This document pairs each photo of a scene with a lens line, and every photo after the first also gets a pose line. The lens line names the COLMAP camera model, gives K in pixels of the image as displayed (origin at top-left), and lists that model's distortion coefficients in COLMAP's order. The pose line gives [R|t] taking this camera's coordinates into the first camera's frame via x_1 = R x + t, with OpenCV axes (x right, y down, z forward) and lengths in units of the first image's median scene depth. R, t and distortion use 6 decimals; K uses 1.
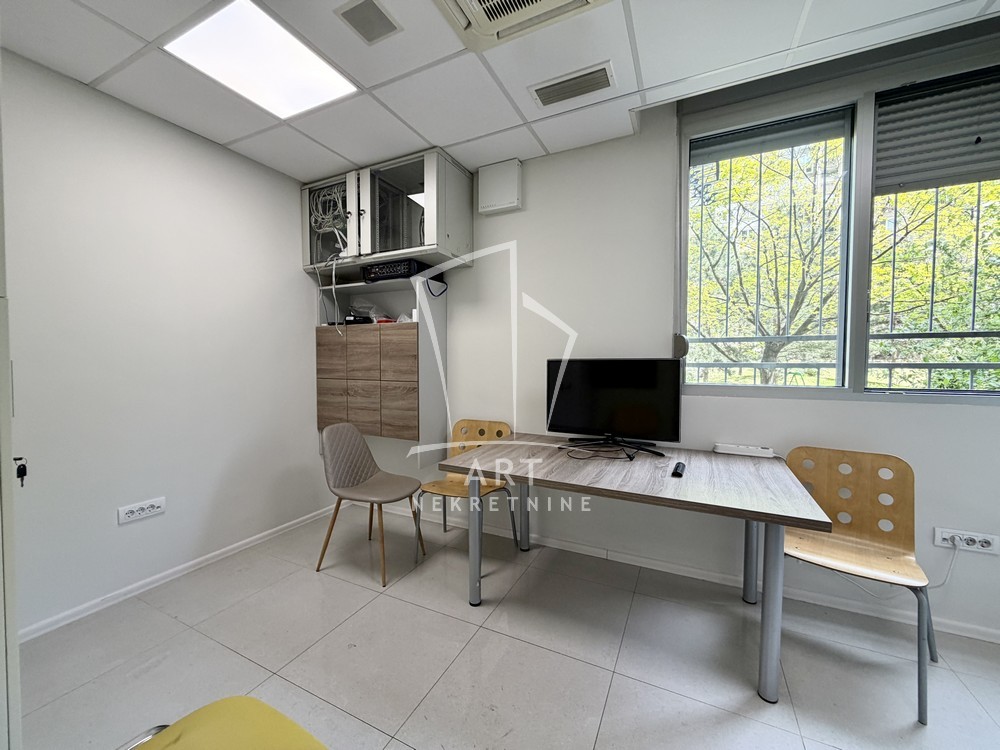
lens RADIAL K [[397.2, 0, 496.2], [0, 397.2, 375.7], [0, 0, 1]] dist [0.002935, 0.000263]
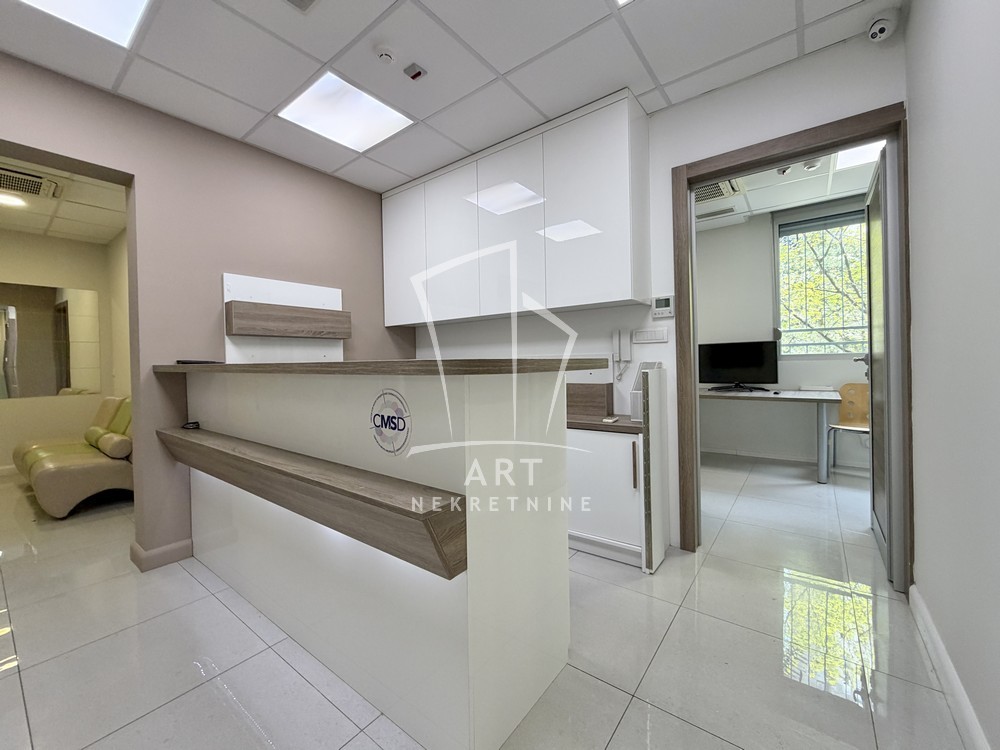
lens RADIAL K [[404.9, 0, 499.0], [0, 404.9, 367.4], [0, 0, 1]] dist [0.000516, 0.000086]
pose [[0.981383, -0.021509, -0.190851, -0.465845], [0.016362, 0.999460, -0.028504, 0.114310], [0.191361, 0.024850, 0.981205, -1.129974]]
